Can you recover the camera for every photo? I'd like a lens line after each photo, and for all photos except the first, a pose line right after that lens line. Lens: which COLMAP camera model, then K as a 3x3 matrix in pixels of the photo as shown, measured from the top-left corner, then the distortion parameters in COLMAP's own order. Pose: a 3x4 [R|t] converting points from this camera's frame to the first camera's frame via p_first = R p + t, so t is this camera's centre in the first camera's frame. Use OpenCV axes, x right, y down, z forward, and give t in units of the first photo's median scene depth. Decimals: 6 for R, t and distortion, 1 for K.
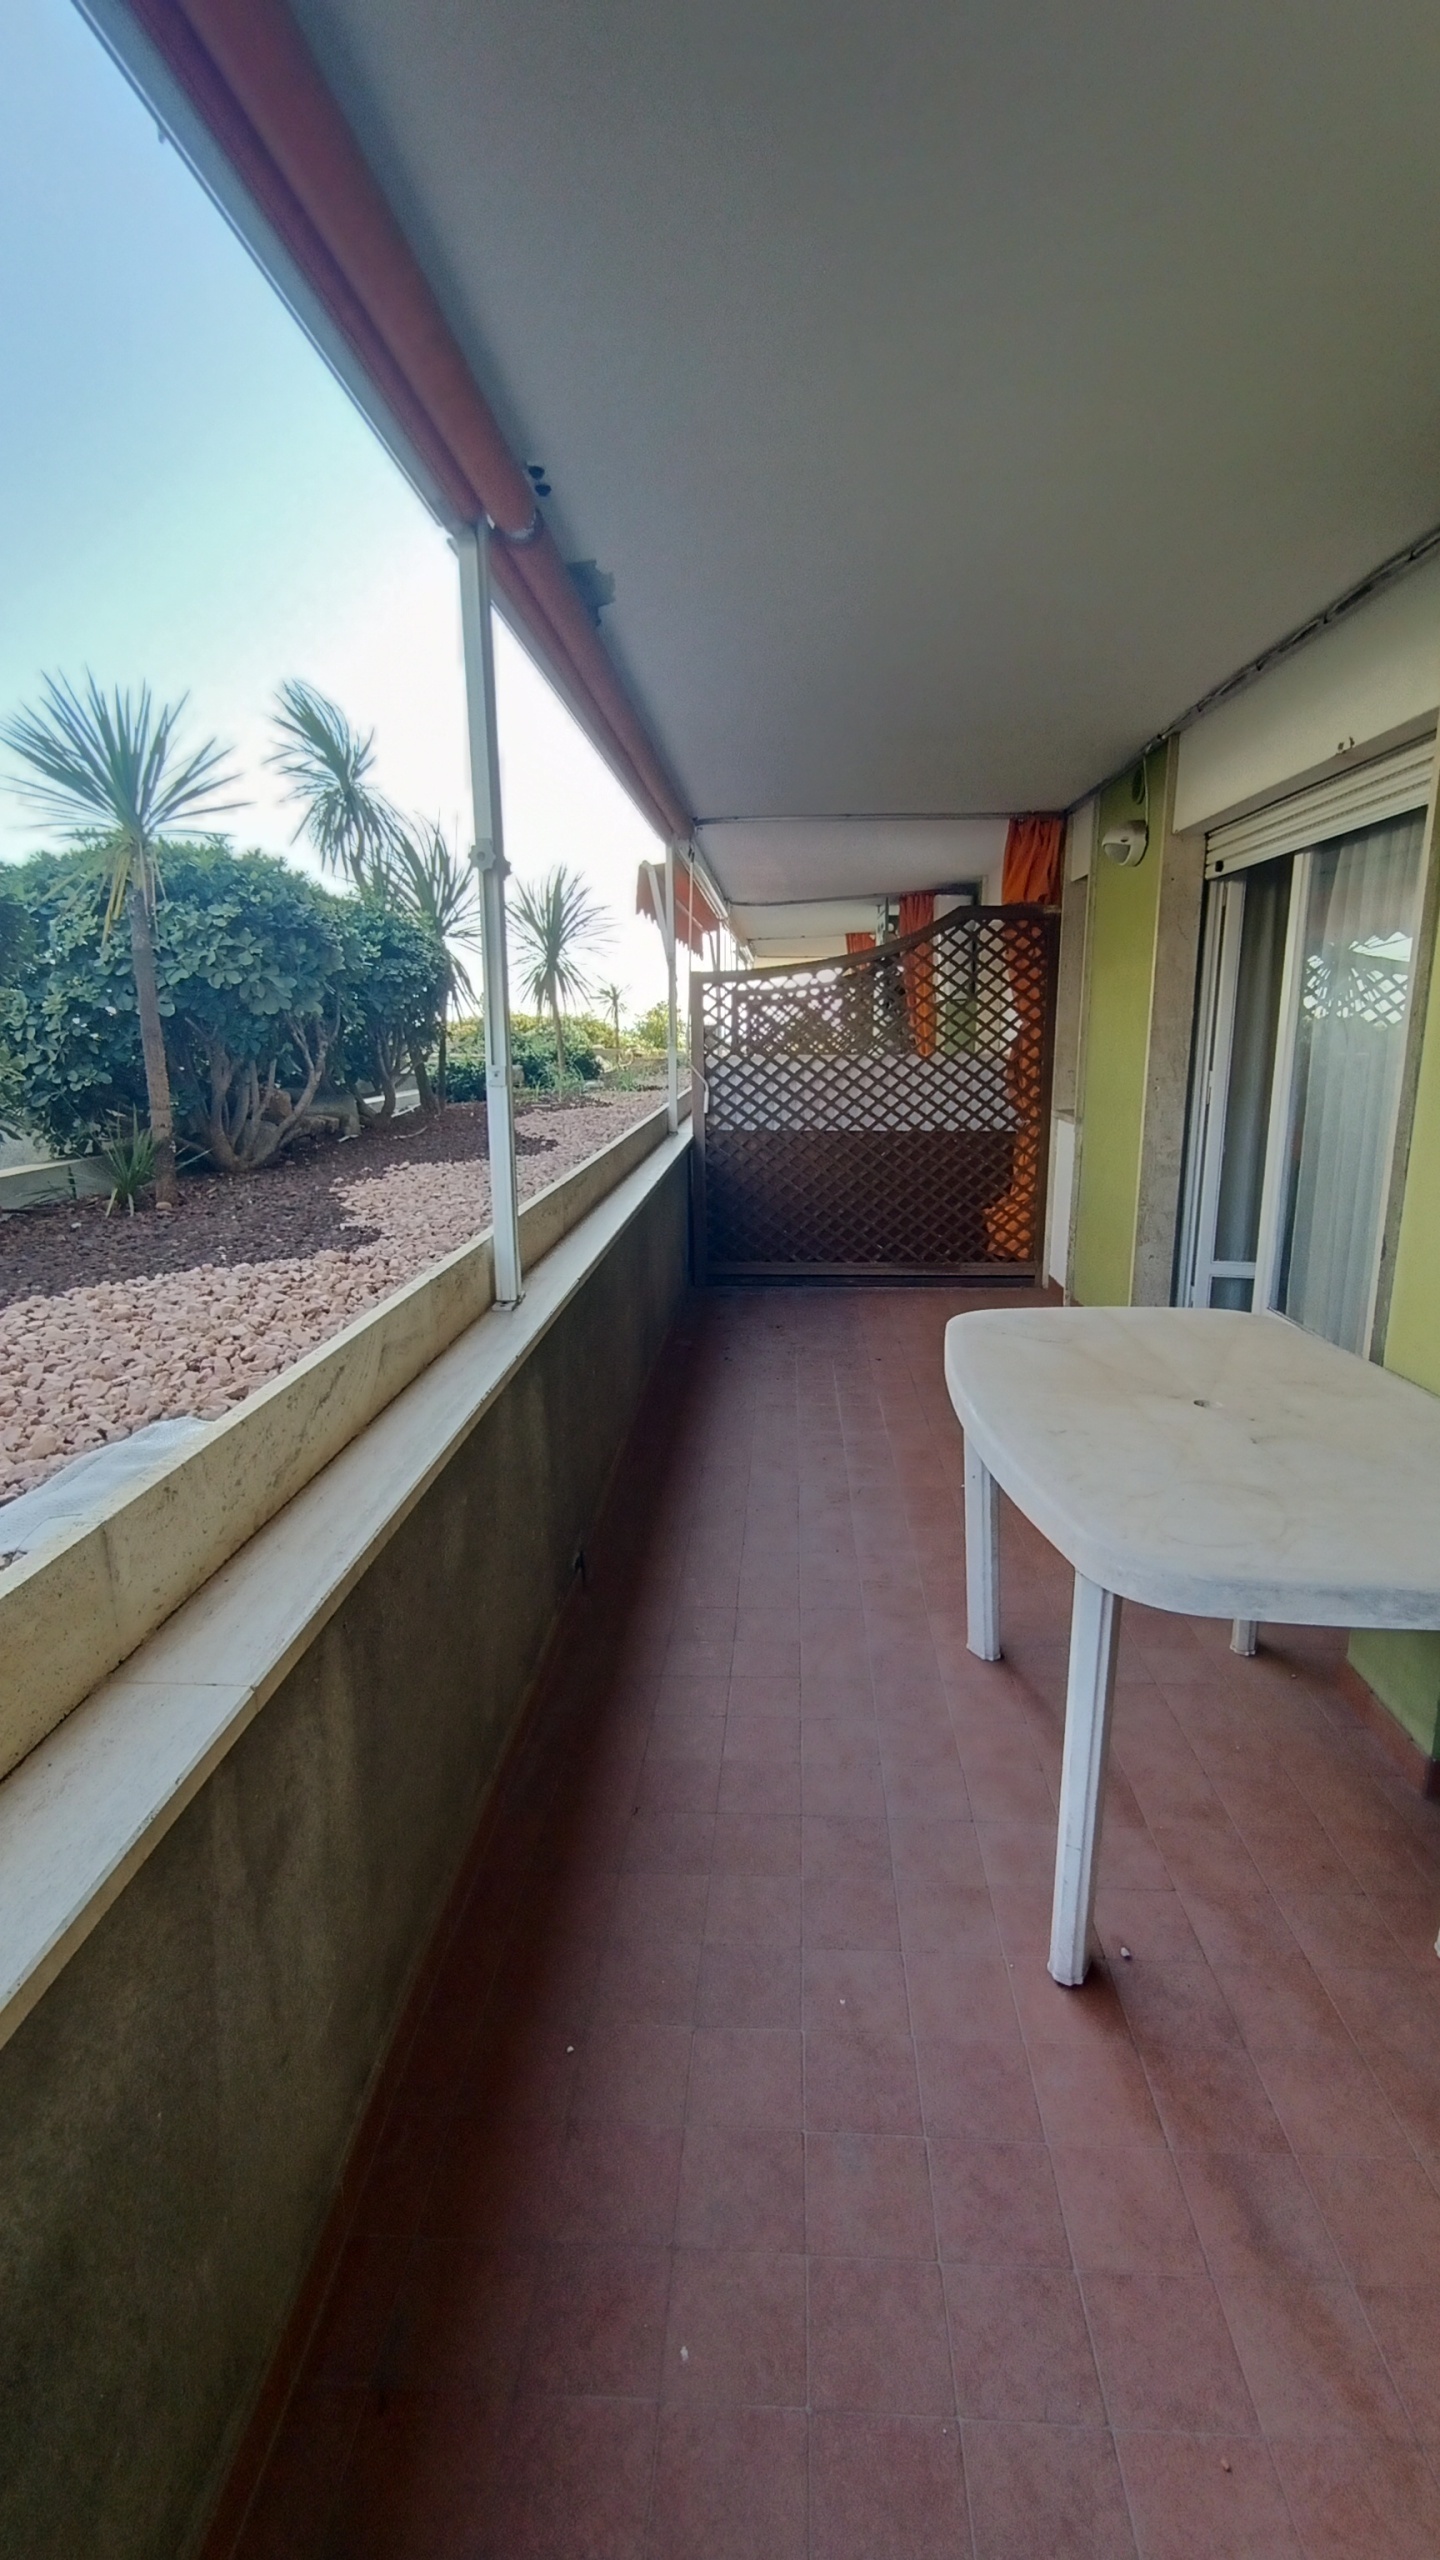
lens RADIAL K [[1171.8, 0, 724.6], [0, 1171.8, 1282.3], [0, 0, 1]] dist [0.004010, 0.000224]
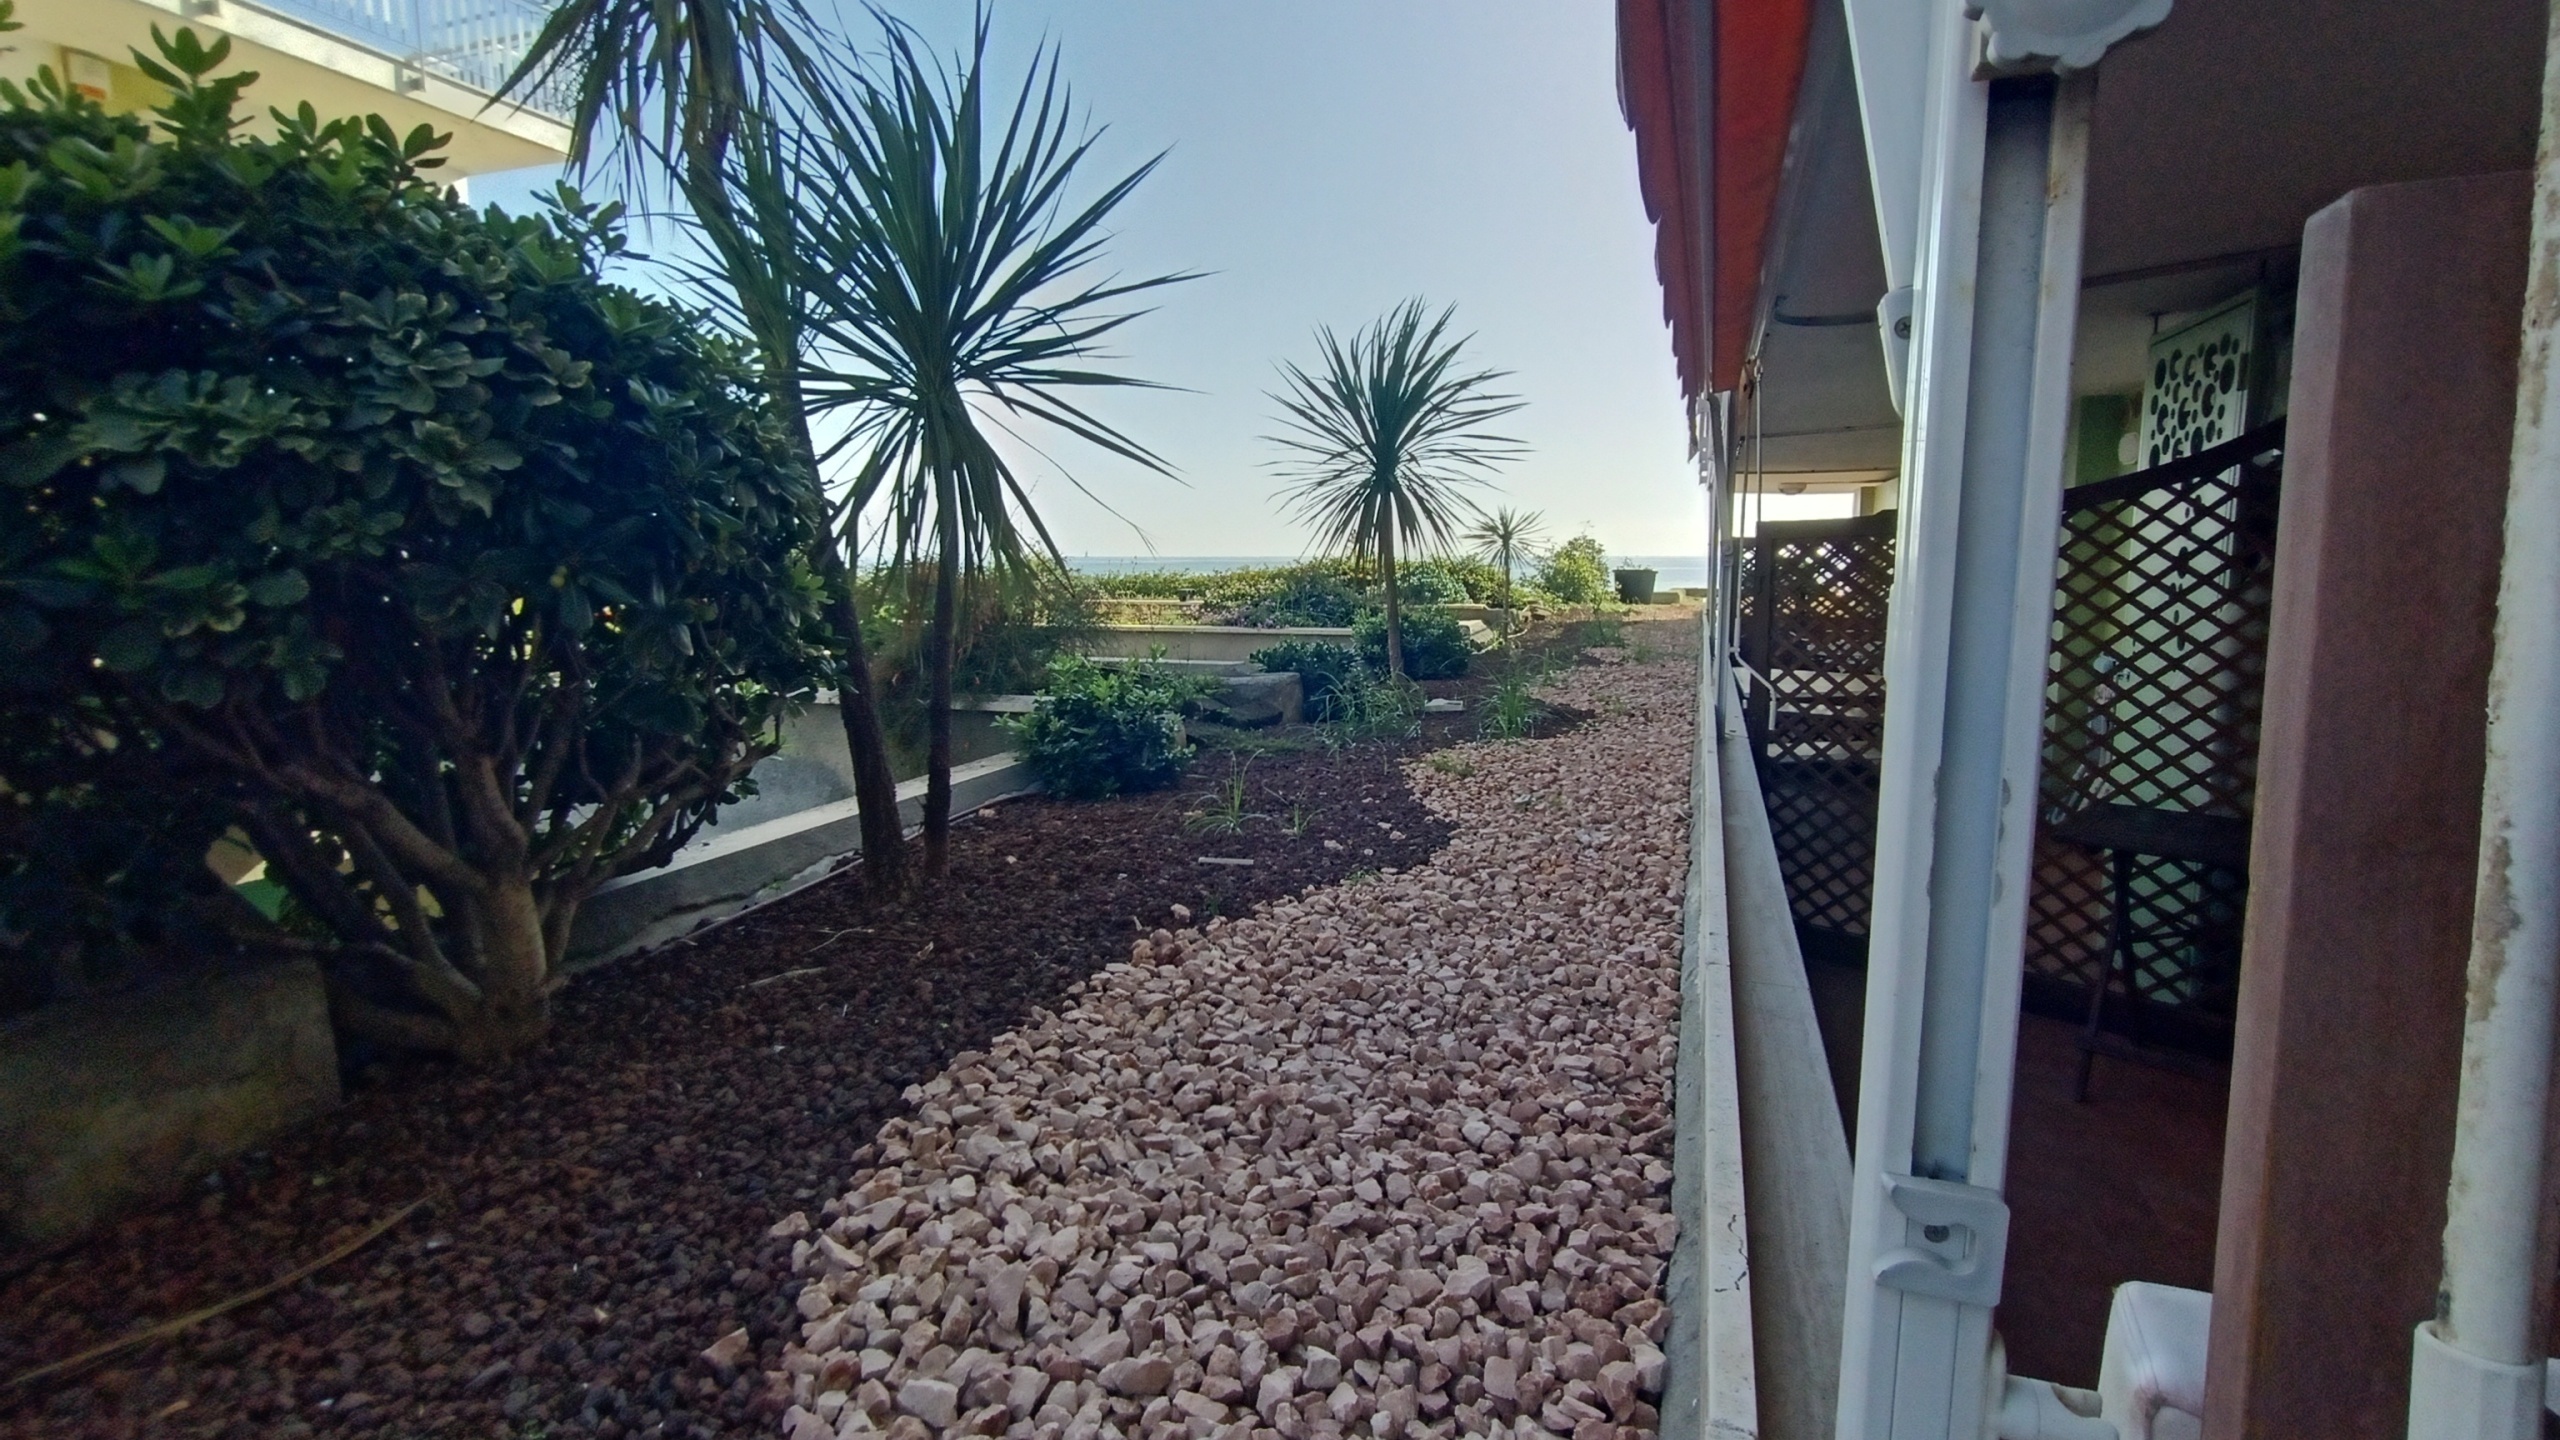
lens RADIAL K [[1171.8, 0, 1278.1], [0, 1171.8, 716.6], [0, 0, 1]] dist [0.004010, 0.000224]
pose [[0.958139, 0.040257, -0.283458, -0.028556], [-0.062549, 0.995582, -0.070032, -0.096047], [0.279386, 0.084831, 0.956424, 0.376118]]
